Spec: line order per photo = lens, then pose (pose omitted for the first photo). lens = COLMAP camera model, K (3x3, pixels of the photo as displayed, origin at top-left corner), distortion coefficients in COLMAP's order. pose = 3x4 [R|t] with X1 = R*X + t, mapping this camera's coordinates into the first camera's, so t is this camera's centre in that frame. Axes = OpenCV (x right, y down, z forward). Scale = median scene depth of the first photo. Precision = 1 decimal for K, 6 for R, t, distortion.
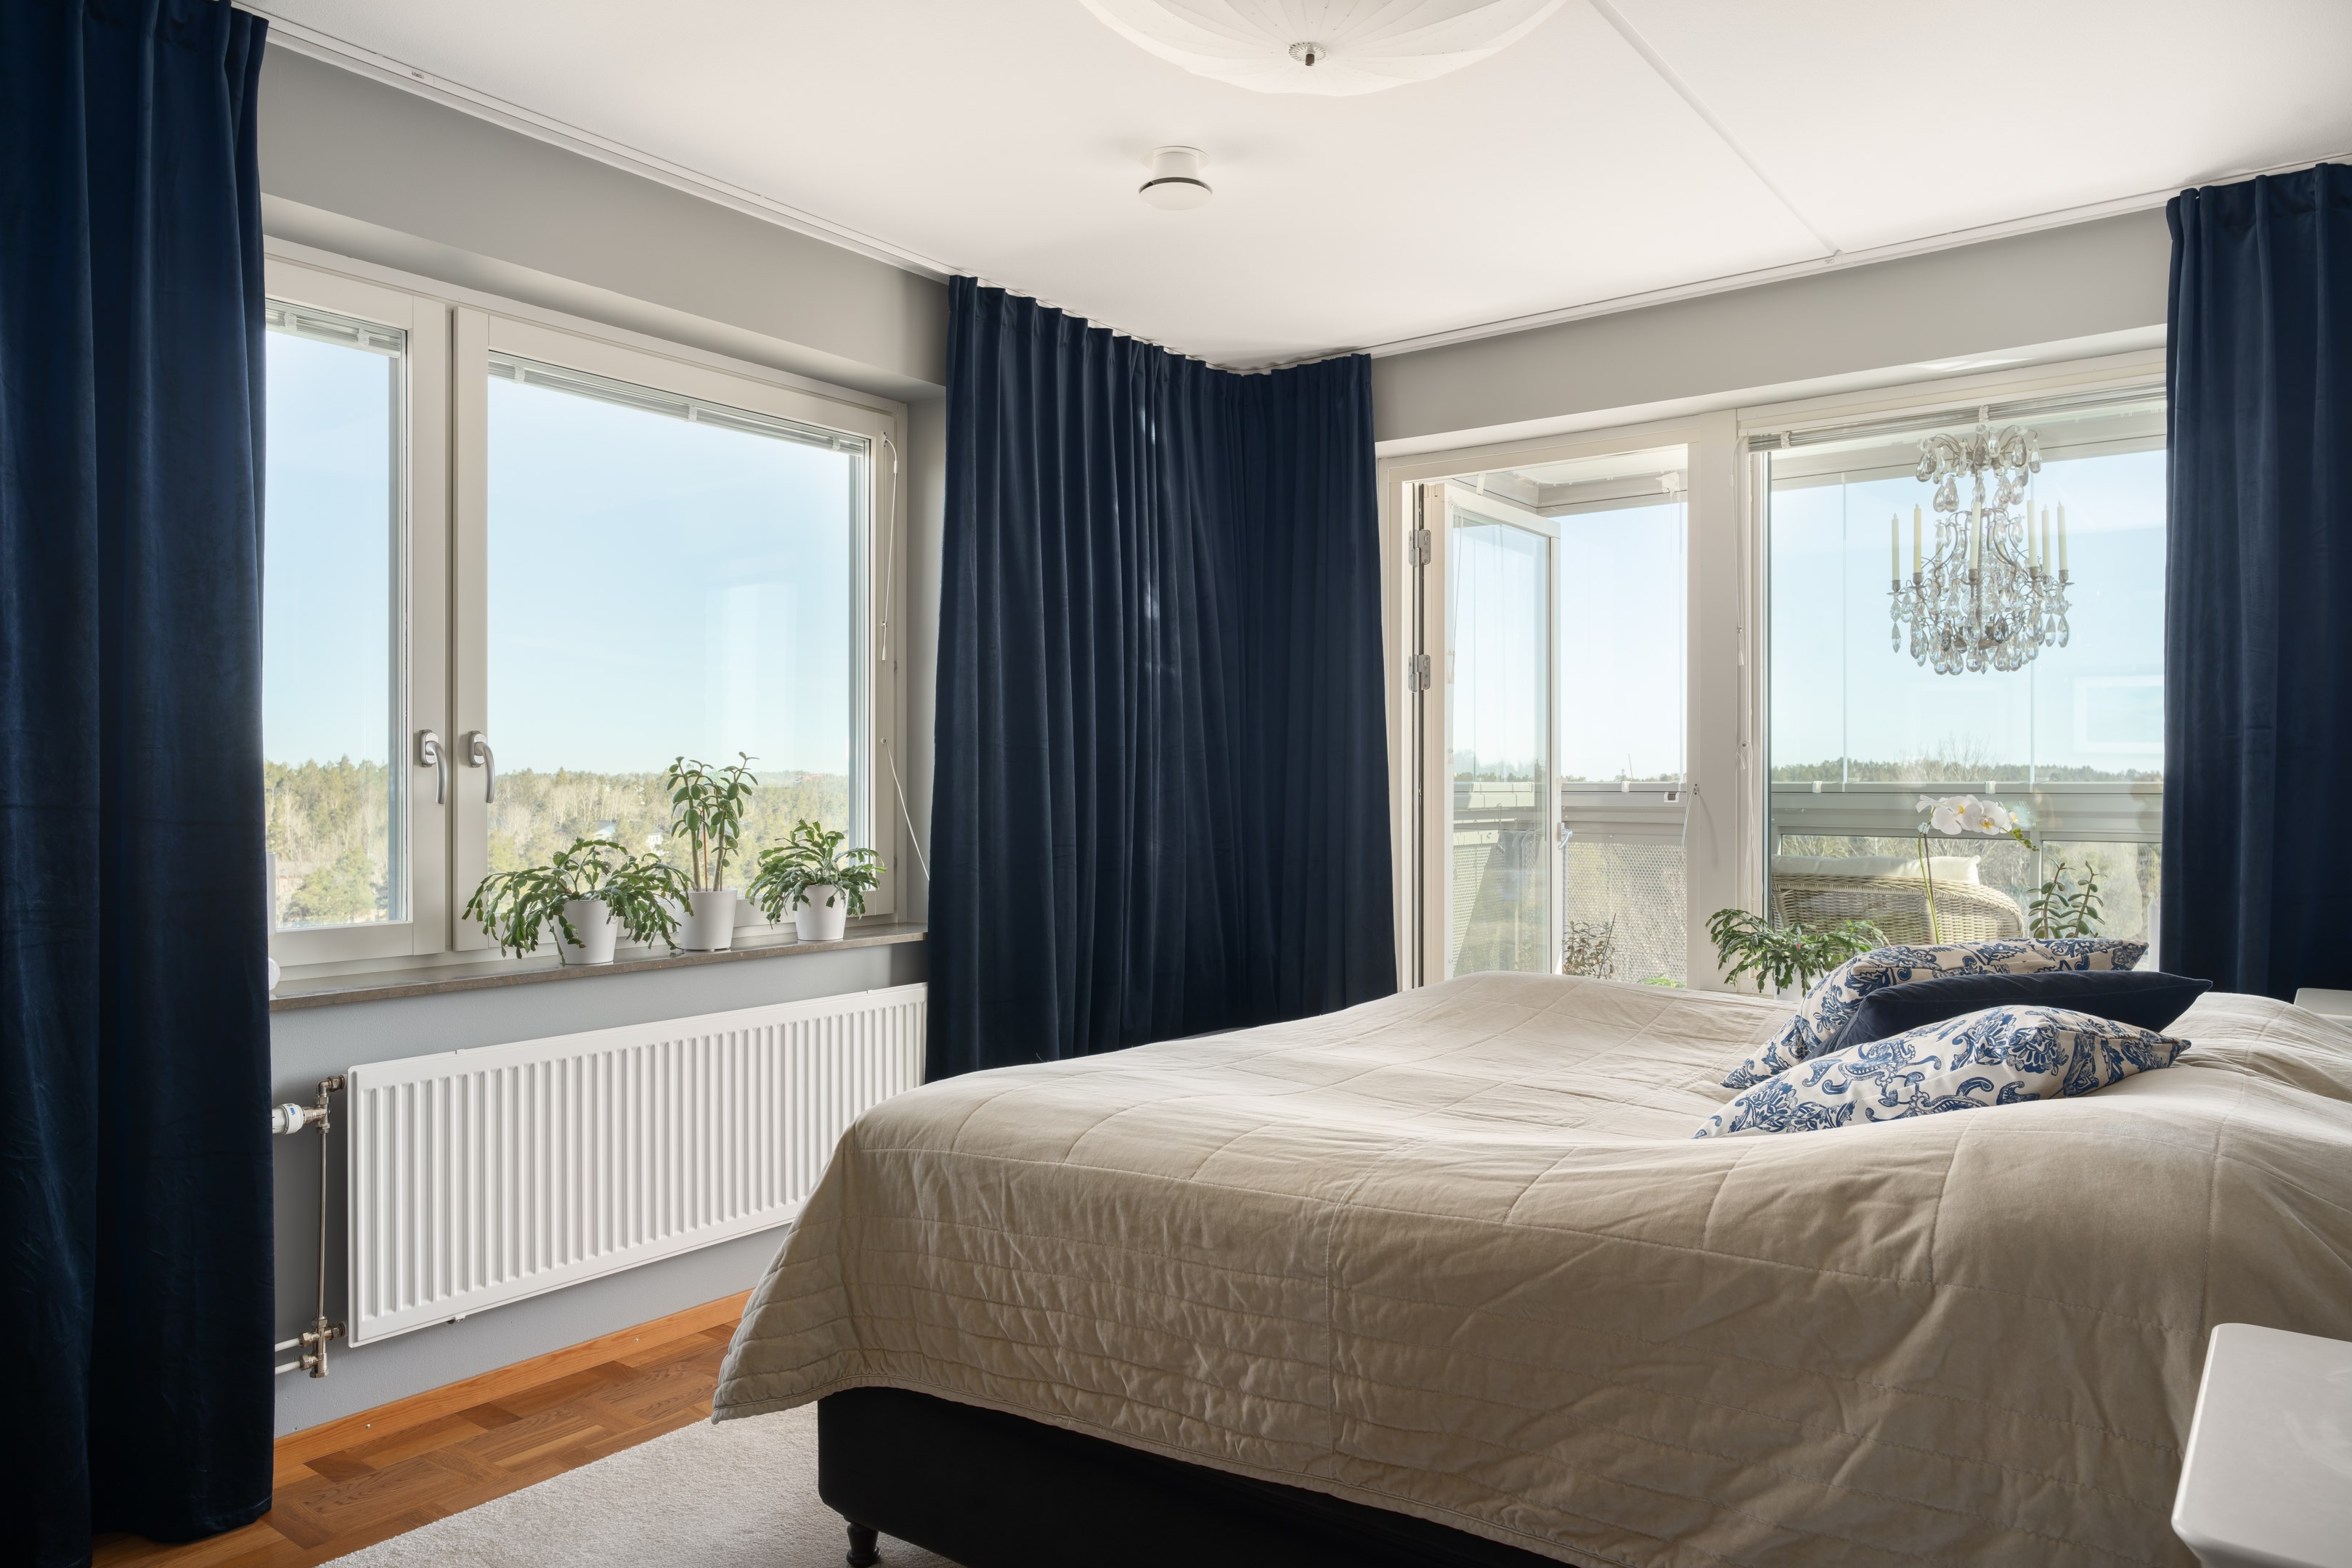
lens RADIAL K [[1530.0, 0, 1178.1], [0, 1530.0, 786.2], [0, 0, 1]] dist [-0.001179, 0.002039]
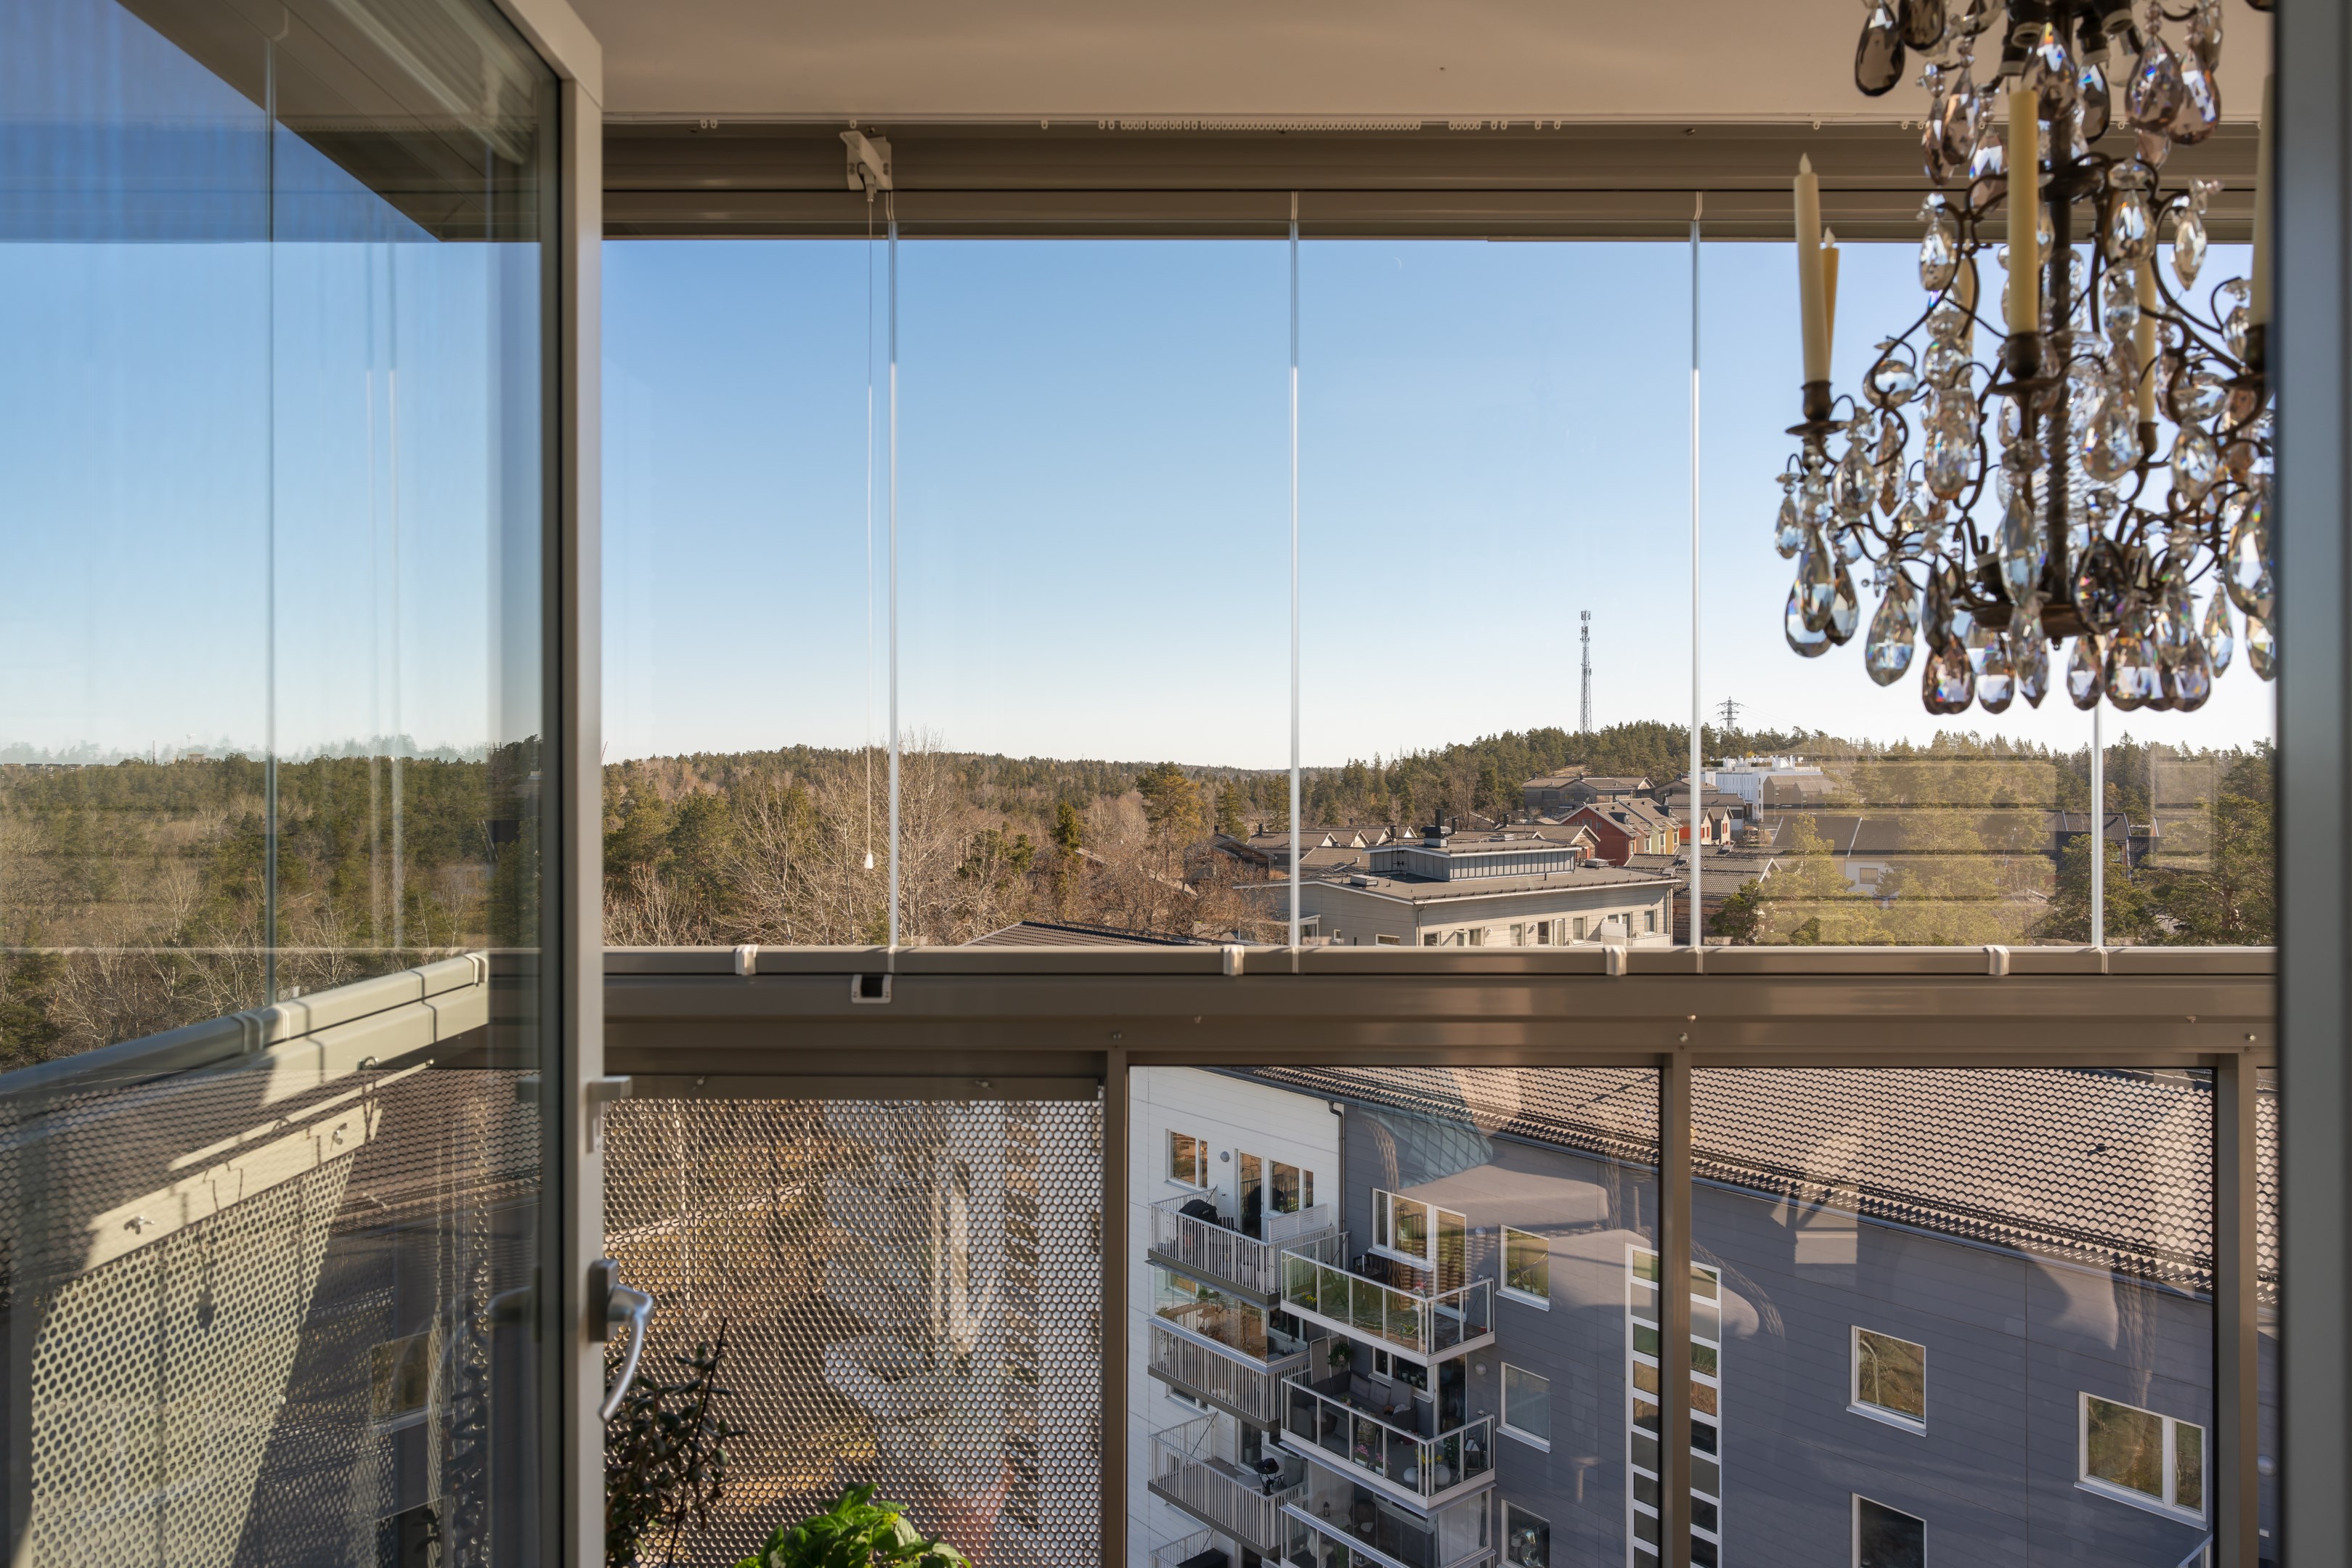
lens RADIAL K [[1530.0, 0, 1172.6], [0, 1530.0, 765.9], [0, 0, 1]] dist [-0.001179, 0.002039]
pose [[0.796612, 0.004372, 0.604475, 0.155819], [-0.002549, 0.999989, -0.003873, -0.049872], [-0.604486, 0.001544, 0.796614, 0.683466]]
